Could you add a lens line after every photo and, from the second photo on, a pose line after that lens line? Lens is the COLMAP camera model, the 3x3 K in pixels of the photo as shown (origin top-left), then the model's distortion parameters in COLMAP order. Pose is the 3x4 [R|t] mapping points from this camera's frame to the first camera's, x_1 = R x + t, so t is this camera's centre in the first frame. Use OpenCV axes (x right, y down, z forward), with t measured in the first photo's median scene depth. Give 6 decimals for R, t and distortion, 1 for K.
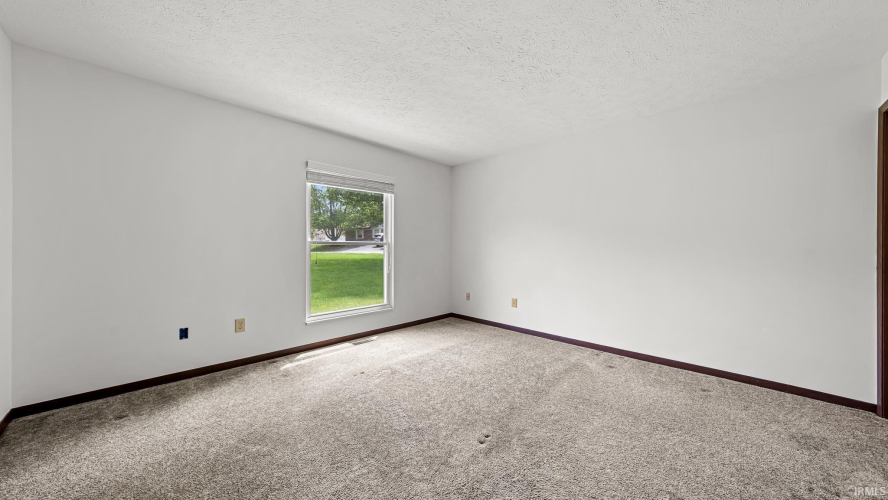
lens RADIAL K [[303.9, 0, 444.1], [0, 303.9, 243.1], [0, 0, 1]] dist [0.001348, 0.000253]
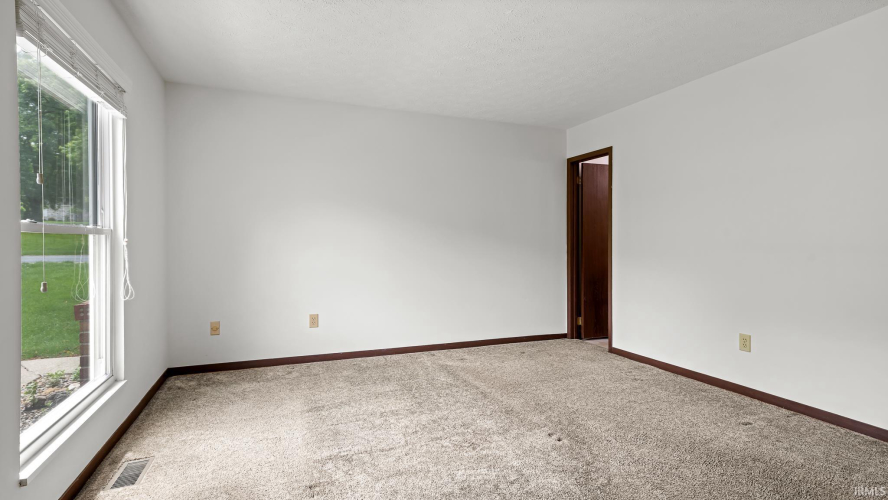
lens RADIAL K [[446.7, 0, 444.0], [0, 446.7, 250.0], [0, 0, 1]] dist [0.003263, 0.000079]
pose [[0.388231, -0.022280, 0.921293, -0.839370], [-0.020432, 0.999254, 0.032776, -0.002959], [-0.921336, -0.031549, 0.387486, 0.496368]]
